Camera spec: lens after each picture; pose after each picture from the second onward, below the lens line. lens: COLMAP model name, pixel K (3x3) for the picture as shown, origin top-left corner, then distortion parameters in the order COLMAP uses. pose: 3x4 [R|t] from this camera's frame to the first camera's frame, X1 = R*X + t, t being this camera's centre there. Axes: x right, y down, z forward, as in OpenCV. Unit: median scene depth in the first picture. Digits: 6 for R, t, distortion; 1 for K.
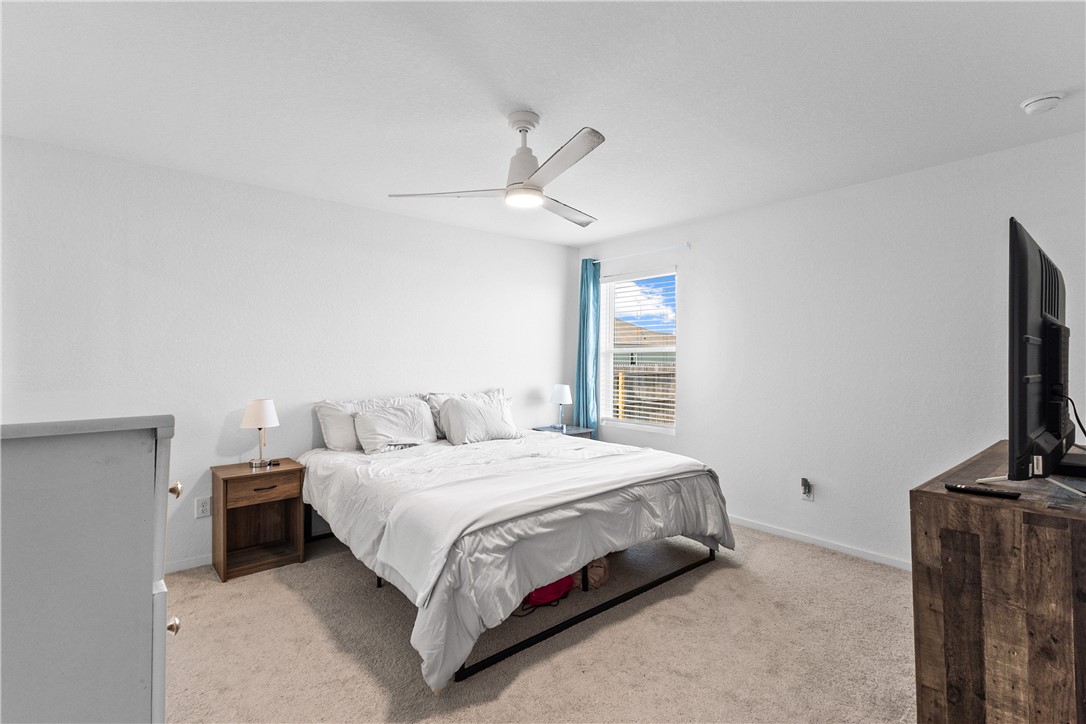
lens RADIAL K [[508.1, 0, 541.5], [0, 508.1, 361.0], [0, 0, 1]] dist [0.013133, -0.000148]
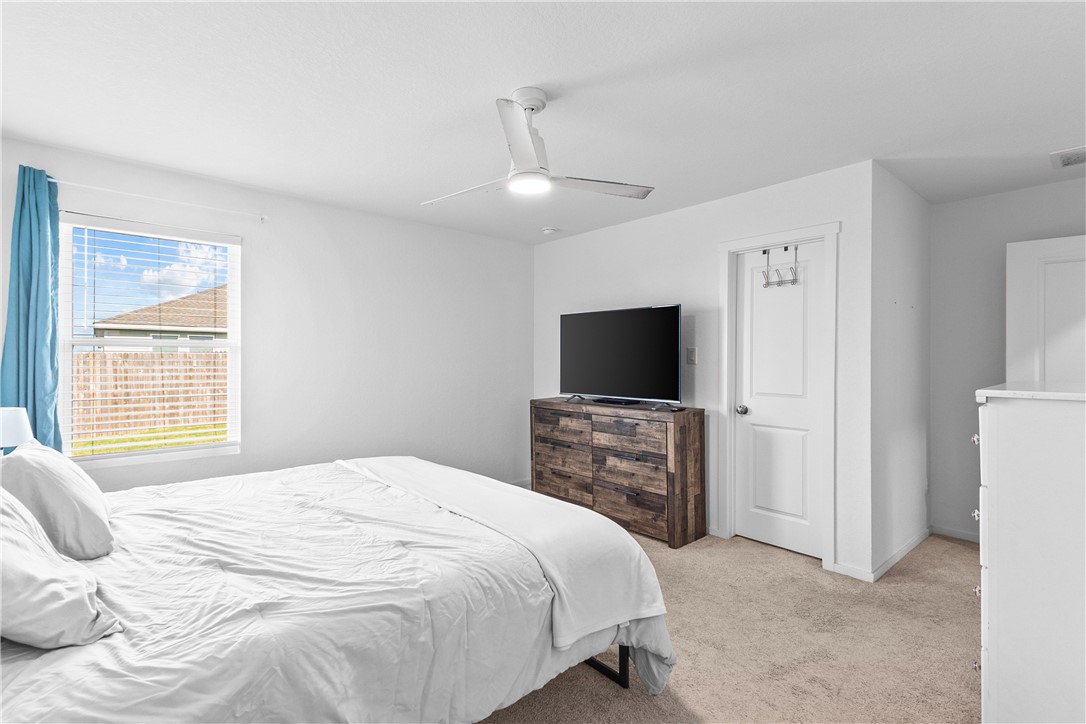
lens RADIAL K [[508.1, 0, 541.4], [0, 508.1, 358.6], [0, 0, 1]] dist [0.013133, -0.000148]
pose [[-0.000619, 0.000027, 1.000000, -0.457215], [0.001977, 0.999998, -0.000025, 0.001007], [-0.999998, 0.001977, -0.000619, 0.464790]]
